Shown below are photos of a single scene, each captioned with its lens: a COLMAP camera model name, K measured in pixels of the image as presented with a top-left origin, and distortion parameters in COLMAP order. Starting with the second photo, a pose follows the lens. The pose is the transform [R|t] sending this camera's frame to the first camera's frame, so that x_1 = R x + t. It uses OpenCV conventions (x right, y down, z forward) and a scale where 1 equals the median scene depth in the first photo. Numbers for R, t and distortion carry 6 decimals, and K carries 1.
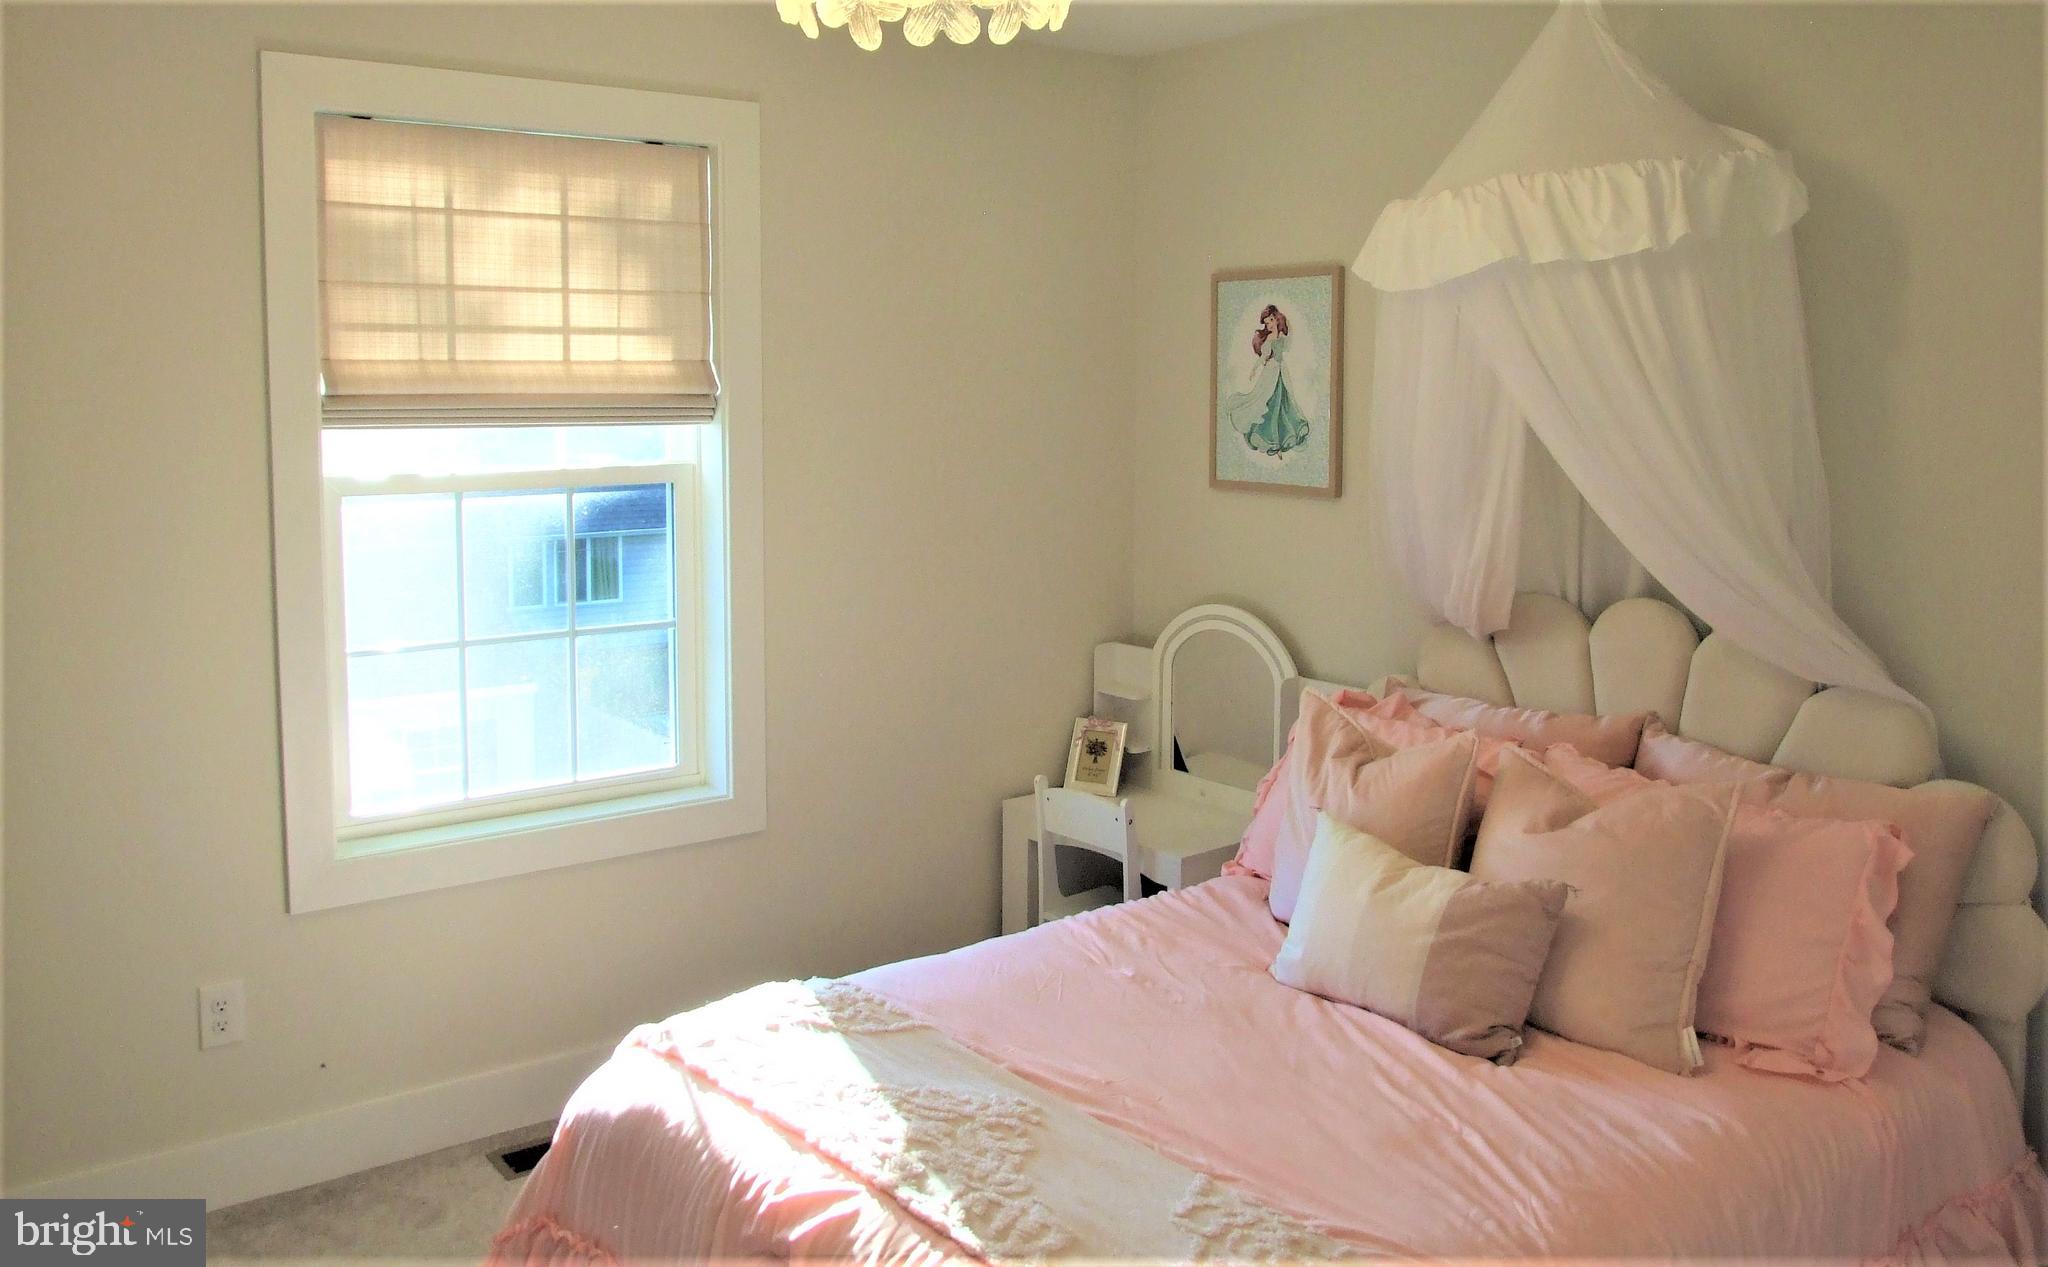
lens RADIAL K [[1705.0, 0, 1024.2], [0, 1705.0, 629.8], [0, 0, 1]] dist [-0.072473, 0.000235]
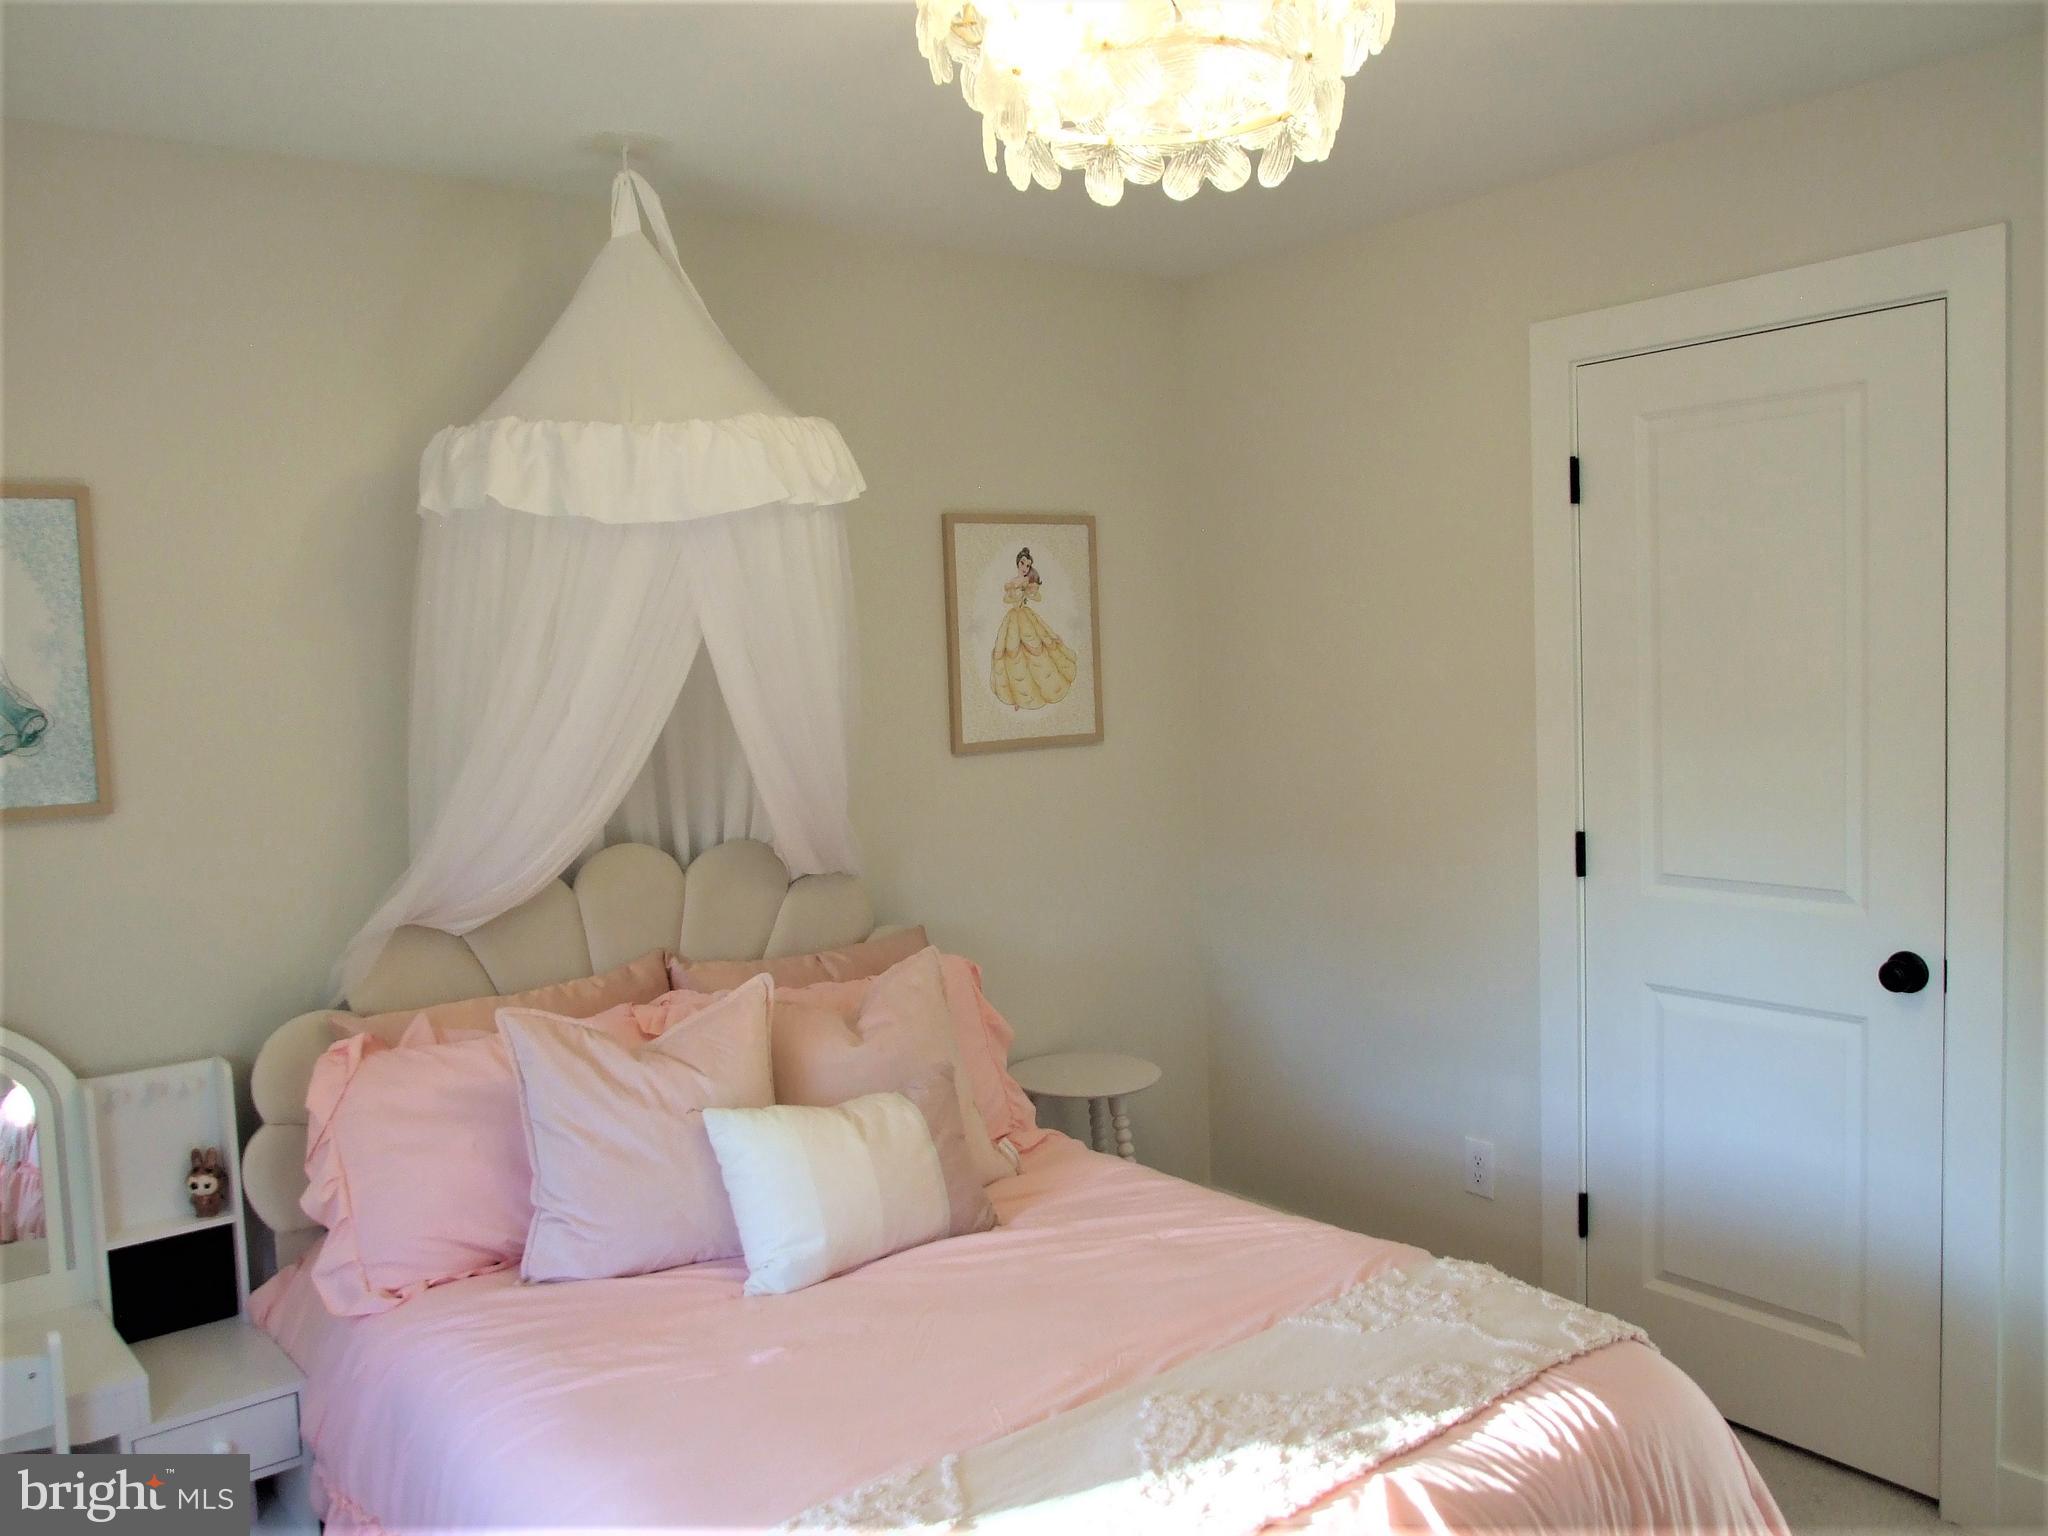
lens RADIAL K [[1651.9, 0, 1008.9], [0, 1651.9, 770.5], [0, 0, 1]] dist [-0.067636, 0.092301]
pose [[-0.041860, -0.077470, 0.996116, -0.903668], [0.173153, 0.981341, 0.083598, -0.150387], [-0.984005, 0.175980, -0.027665, 1.104896]]
